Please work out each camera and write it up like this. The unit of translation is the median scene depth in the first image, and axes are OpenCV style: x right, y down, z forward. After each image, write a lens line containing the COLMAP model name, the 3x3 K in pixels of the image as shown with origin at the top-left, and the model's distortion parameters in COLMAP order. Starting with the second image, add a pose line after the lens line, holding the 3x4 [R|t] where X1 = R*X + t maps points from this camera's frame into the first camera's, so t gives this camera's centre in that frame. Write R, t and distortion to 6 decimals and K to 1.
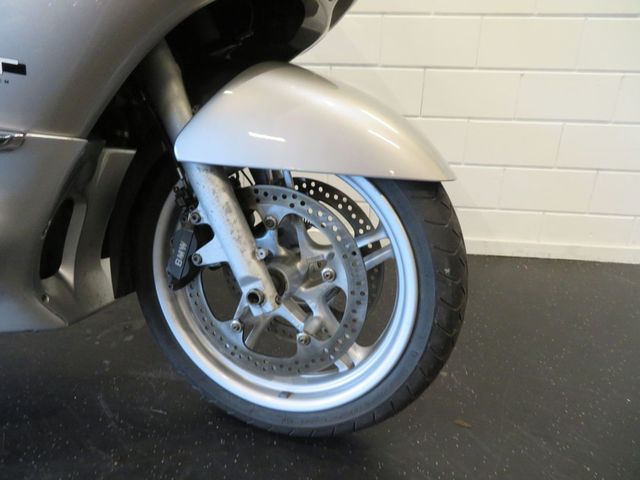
lens RADIAL K [[453.1, 0, 319.8], [0, 453.1, 262.7], [0, 0, 1]] dist [-0.001010, 0.000178]
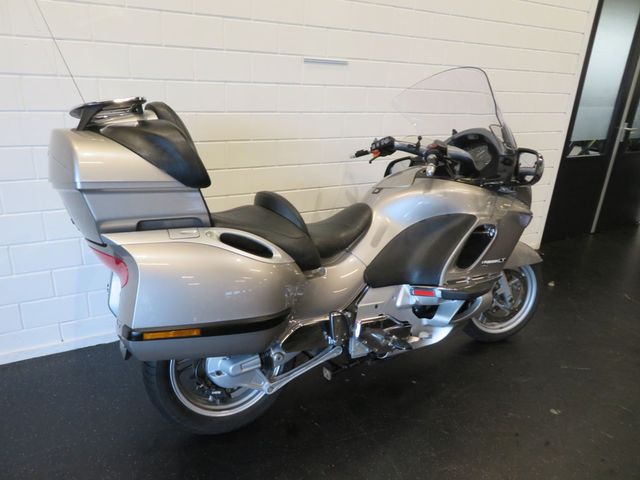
lens RADIAL K [[456.3, 0, 320.0], [0, 456.3, 240.0], [0, 0, 1]] dist [-0.002584, 0.002150]
pose [[0.806530, -0.188082, 0.560477, -3.313918], [0.208037, 0.977699, 0.028725, -0.811990], [-0.553381, 0.093432, 0.827672, -1.254247]]
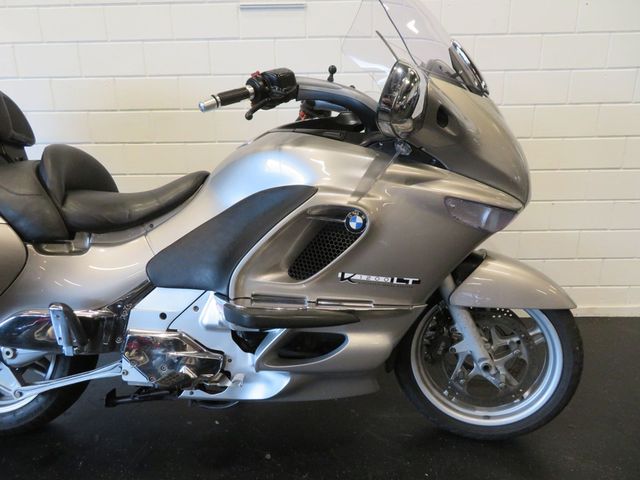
lens RADIAL K [[456.3, 0, 320.0], [0, 456.3, 240.0], [0, 0, 1]] dist [-0.002584, 0.002150]
pose [[0.994858, -0.059131, 0.082227, -0.991306], [0.069246, 0.989589, -0.126170, -0.277874], [-0.073911, 0.131215, 0.988595, -1.034100]]
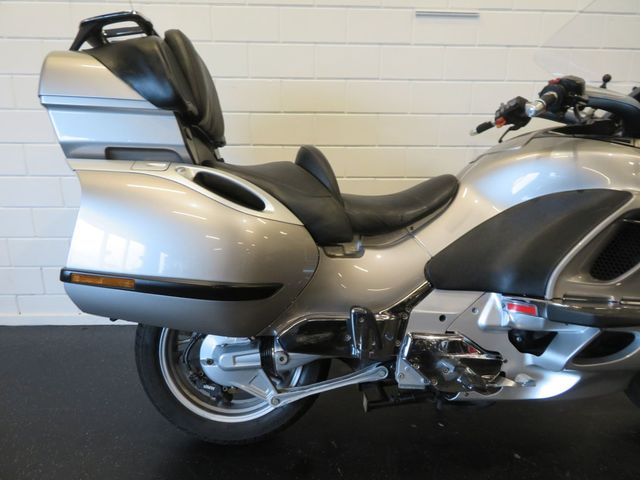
lens RADIAL K [[456.3, 0, 320.0], [0, 456.3, 240.0], [0, 0, 1]] dist [-0.002584, 0.002150]
pose [[0.985257, -0.058716, 0.160692, -2.305937], [0.080349, 0.988038, -0.131625, -0.363706], [-0.151042, 0.142596, 0.978188, -0.900235]]
